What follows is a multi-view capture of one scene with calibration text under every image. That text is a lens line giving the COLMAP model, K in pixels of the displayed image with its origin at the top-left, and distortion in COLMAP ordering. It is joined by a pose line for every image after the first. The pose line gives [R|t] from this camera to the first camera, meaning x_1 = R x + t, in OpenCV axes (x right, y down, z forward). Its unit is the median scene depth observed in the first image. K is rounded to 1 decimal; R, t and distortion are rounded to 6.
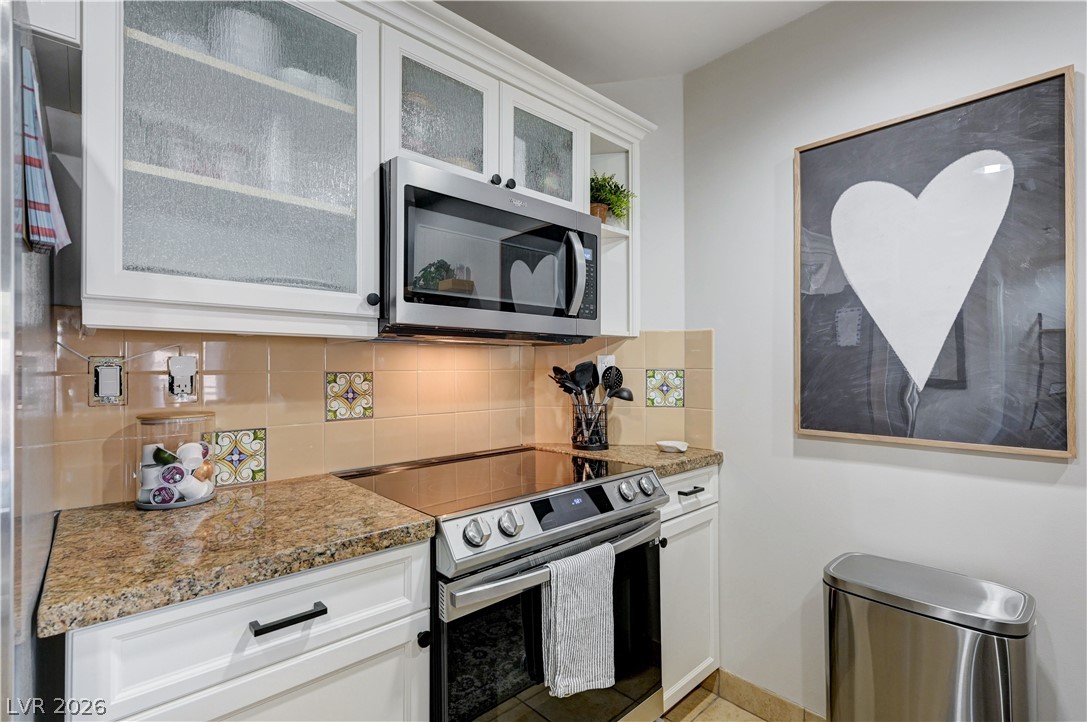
lens RADIAL K [[504.1, 0, 547.0], [0, 504.1, 361.1], [0, 0, 1]] dist [0.002616, 0.000511]
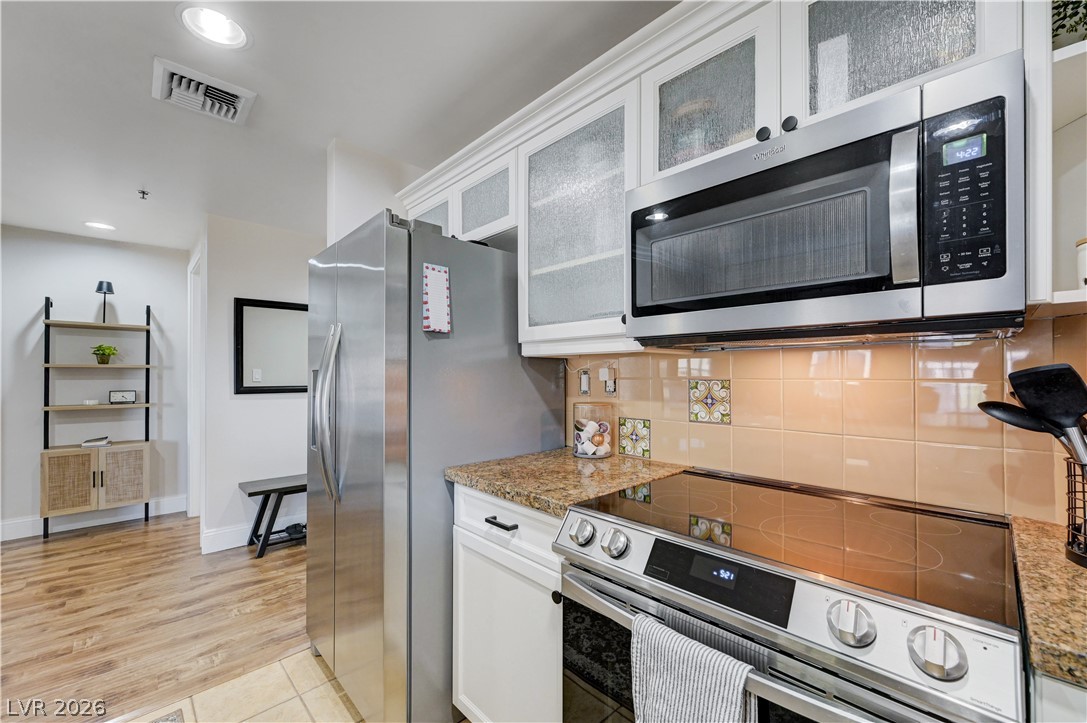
lens RADIAL K [[431.6, 0, 549.5], [0, 431.6, 370.1], [0, 0, 1]] dist [0.000624, -0.000084]
pose [[0.033618, -0.005411, -0.999420, 0.542225], [0.015337, 0.999870, -0.004898, 0.000409], [0.999317, -0.015163, 0.033697, 0.635706]]
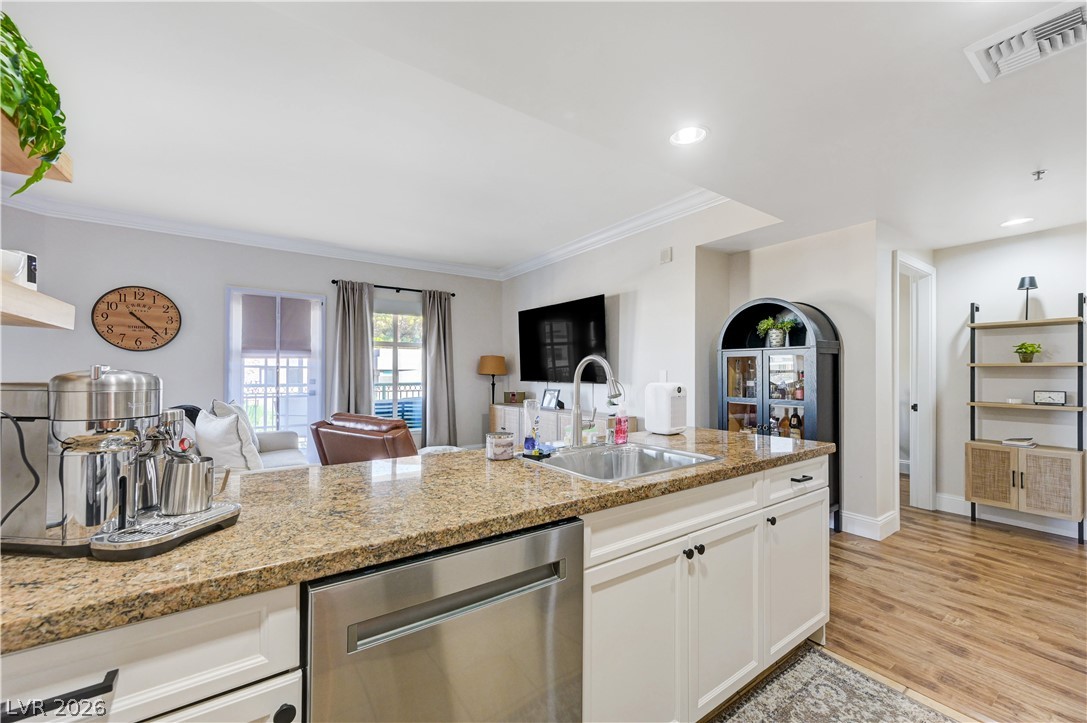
lens RADIAL K [[427.7, 0, 548.5], [0, 427.7, 370.0], [0, 0, 1]] dist [0.000193, 0.000014]
pose [[-0.991959, 0.002222, 0.126536, 0.331123], [-0.000398, 0.999786, -0.020681, 0.005686], [-0.126555, -0.020565, -0.991746, 0.835712]]
